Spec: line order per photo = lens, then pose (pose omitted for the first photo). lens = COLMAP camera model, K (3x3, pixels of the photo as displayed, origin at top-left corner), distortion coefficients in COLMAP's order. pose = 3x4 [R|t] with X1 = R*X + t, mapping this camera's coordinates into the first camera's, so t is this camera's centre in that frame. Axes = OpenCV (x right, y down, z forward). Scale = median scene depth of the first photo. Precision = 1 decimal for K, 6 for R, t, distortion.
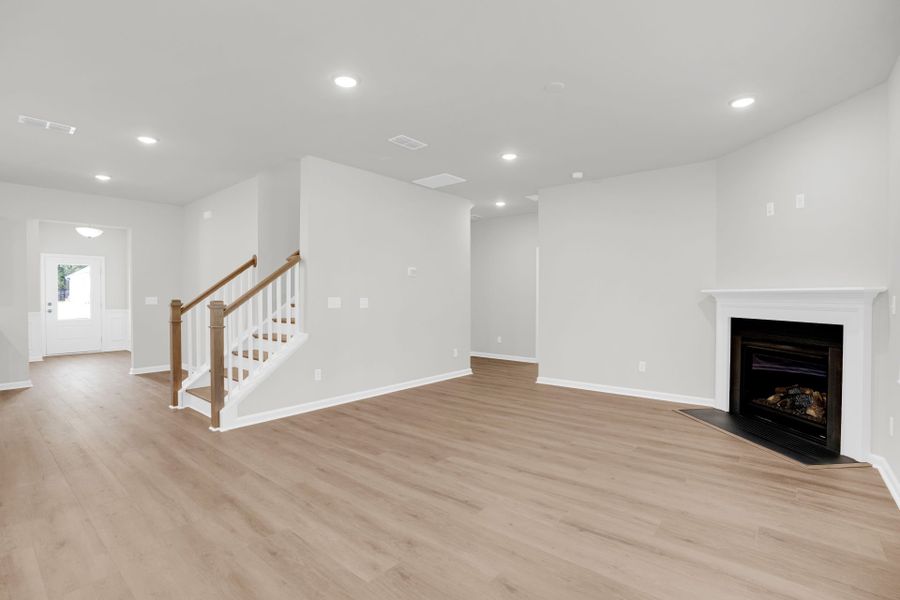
lens RADIAL K [[427.4, 0, 450.0], [0, 427.4, 300.0], [0, 0, 1]] dist [-0.050732, 0.020912]
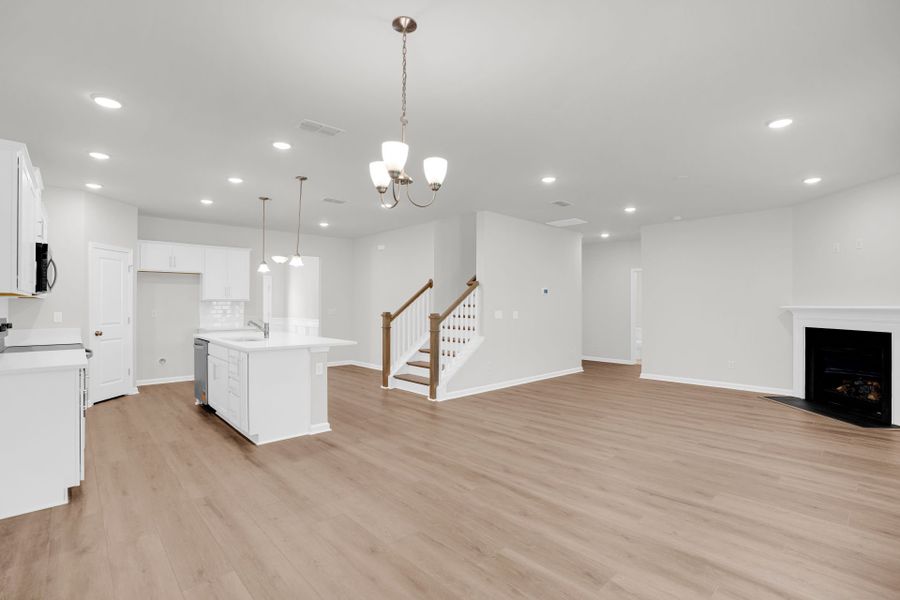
lens RADIAL K [[427.4, 0, 450.0], [0, 427.4, 300.0], [0, 0, 1]] dist [-0.050732, 0.020912]
pose [[0.992586, 0.001071, -0.121537, -0.322428], [-0.003747, 0.999756, -0.021791, -0.012823], [0.121484, 0.022084, 0.992348, -0.501182]]
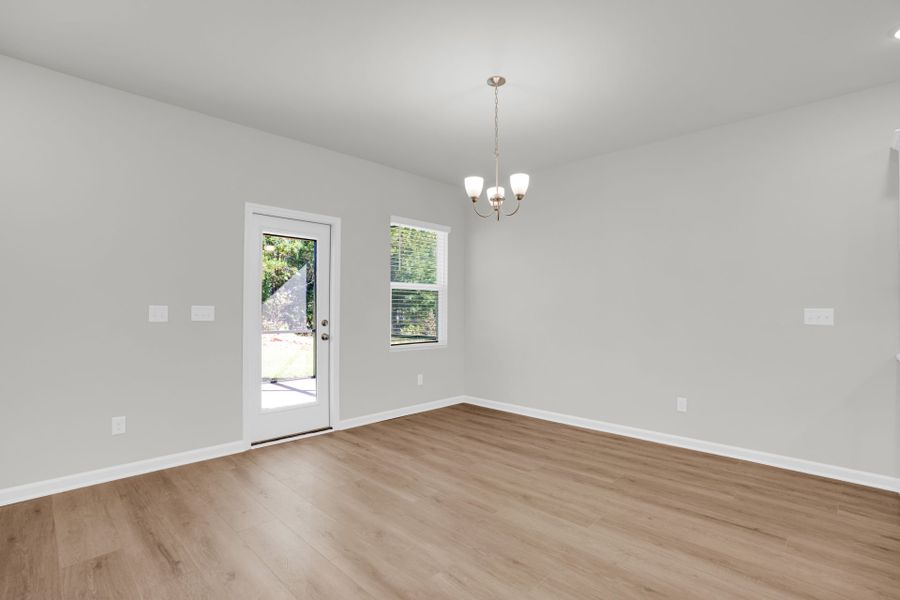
lens RADIAL K [[422.5, 0, 451.8], [0, 422.5, 304.7], [0, 0, 1]] dist [-0.047110, 0.018323]
pose [[-0.997338, -0.004007, 0.072805, -0.426812], [-0.003477, 0.999967, 0.007410, -0.002483], [-0.072832, 0.007137, -0.997319, 0.784601]]
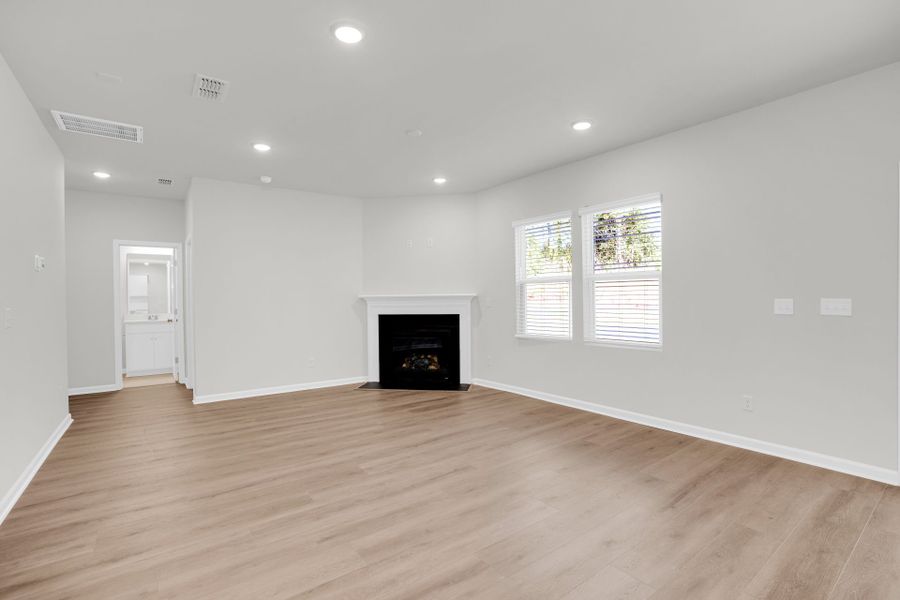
lens RADIAL K [[420.1, 0, 455.3], [0, 420.1, 301.9], [0, 0, 1]] dist [-0.078132, 0.032601]
pose [[0.223024, -0.009490, 0.974767, -0.733337], [0.020148, 0.999784, 0.005124, -0.003744], [-0.974605, 0.018497, 0.223167, 0.484209]]
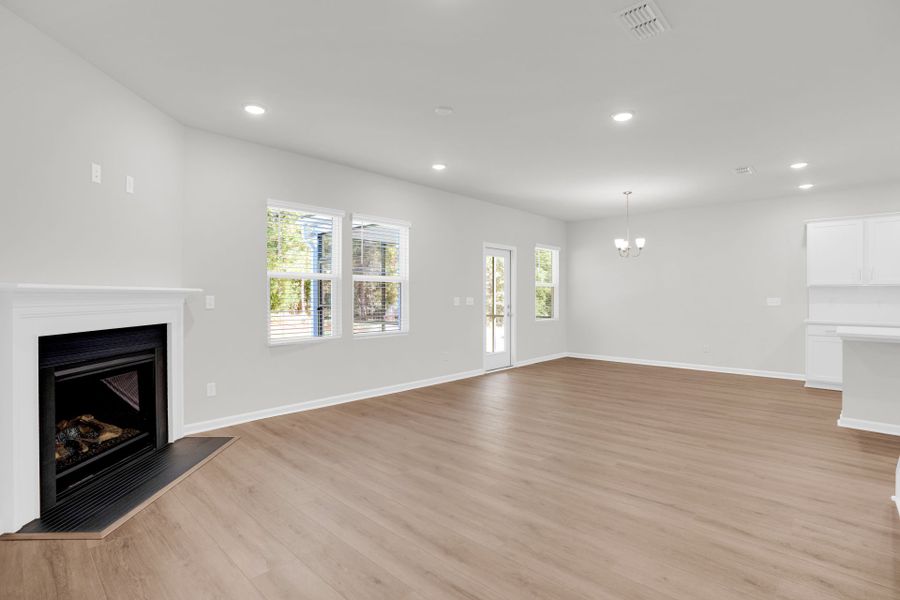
lens RADIAL K [[430.7, 0, 459.4], [0, 430.7, 294.9], [0, 0, 1]] dist [-0.048632, 0.000067]
pose [[-0.999432, -0.000406, 0.033694, 0.132316], [-0.000033, 0.999939, 0.011044, -0.019922], [-0.033697, 0.011037, -0.999371, 1.685329]]
